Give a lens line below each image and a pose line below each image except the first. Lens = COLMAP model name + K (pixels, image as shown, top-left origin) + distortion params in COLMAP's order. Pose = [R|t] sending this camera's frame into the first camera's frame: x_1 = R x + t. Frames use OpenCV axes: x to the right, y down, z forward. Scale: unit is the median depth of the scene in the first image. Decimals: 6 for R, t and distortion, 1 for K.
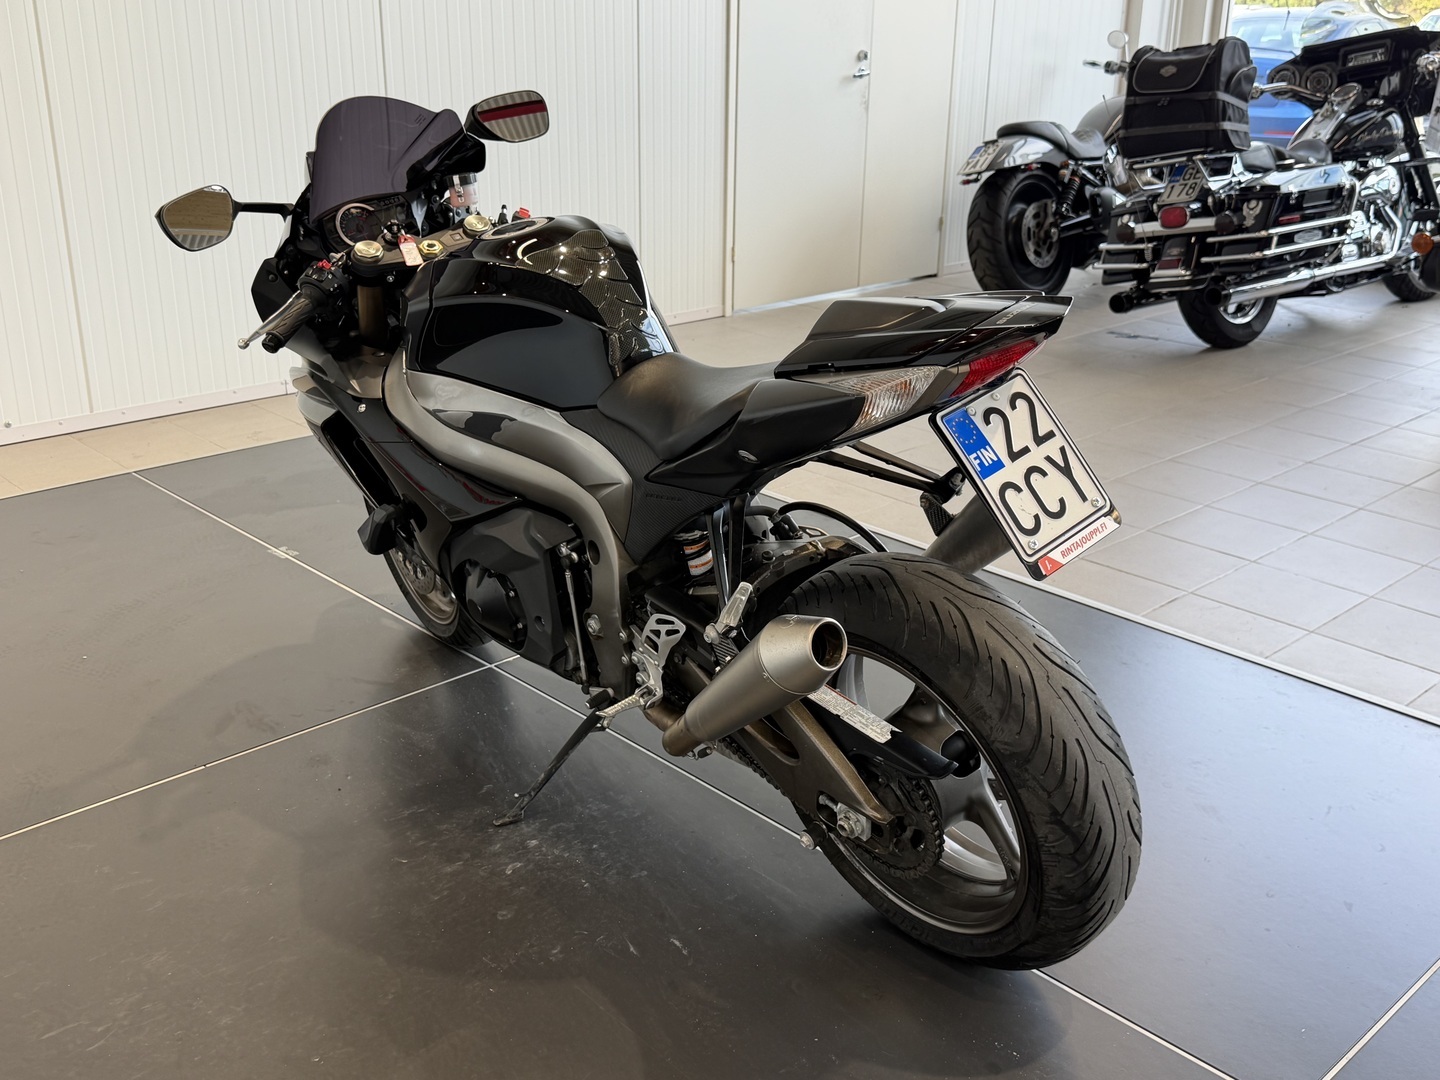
lens RADIAL K [[1453.6, 0, 718.6], [0, 1453.6, 530.6], [0, 0, 1]] dist [0.193040, -0.513791]
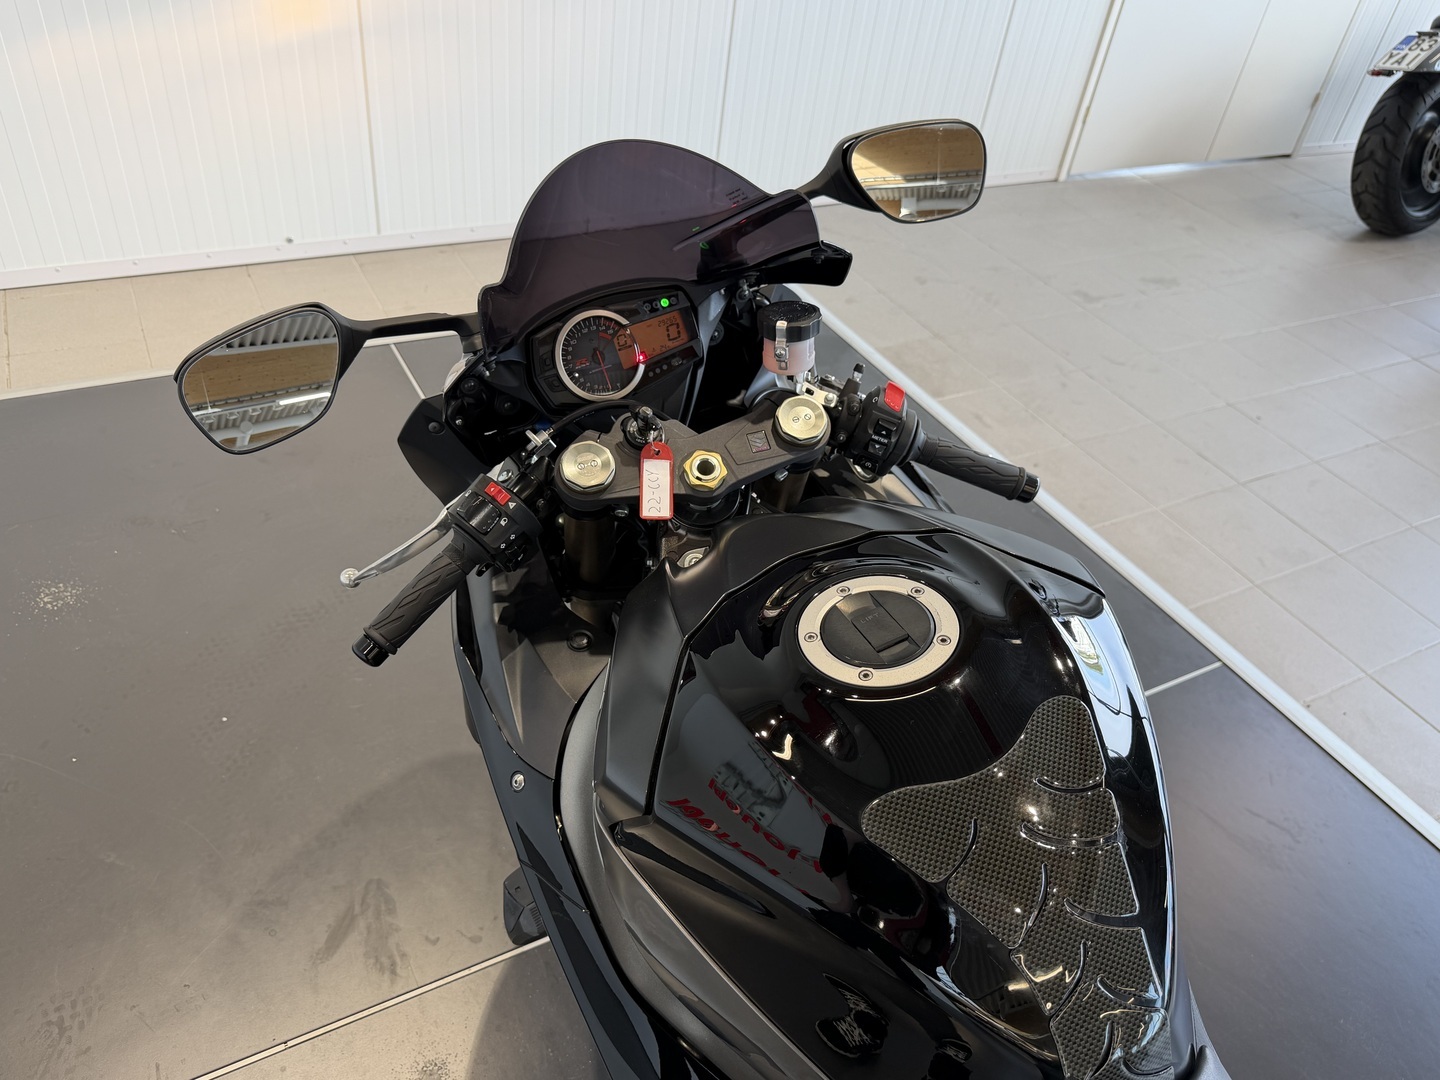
lens RADIAL K [[1069.2, 0, 721.5], [0, 1069.2, 538.1], [0, 0, 1]] dist [-0.006452, -0.010249]
pose [[0.962104, 0.234156, -0.139736, -0.121741], [-0.178835, 0.928687, 0.324897, -0.270915], [0.205847, -0.287595, 0.935370, 0.593084]]
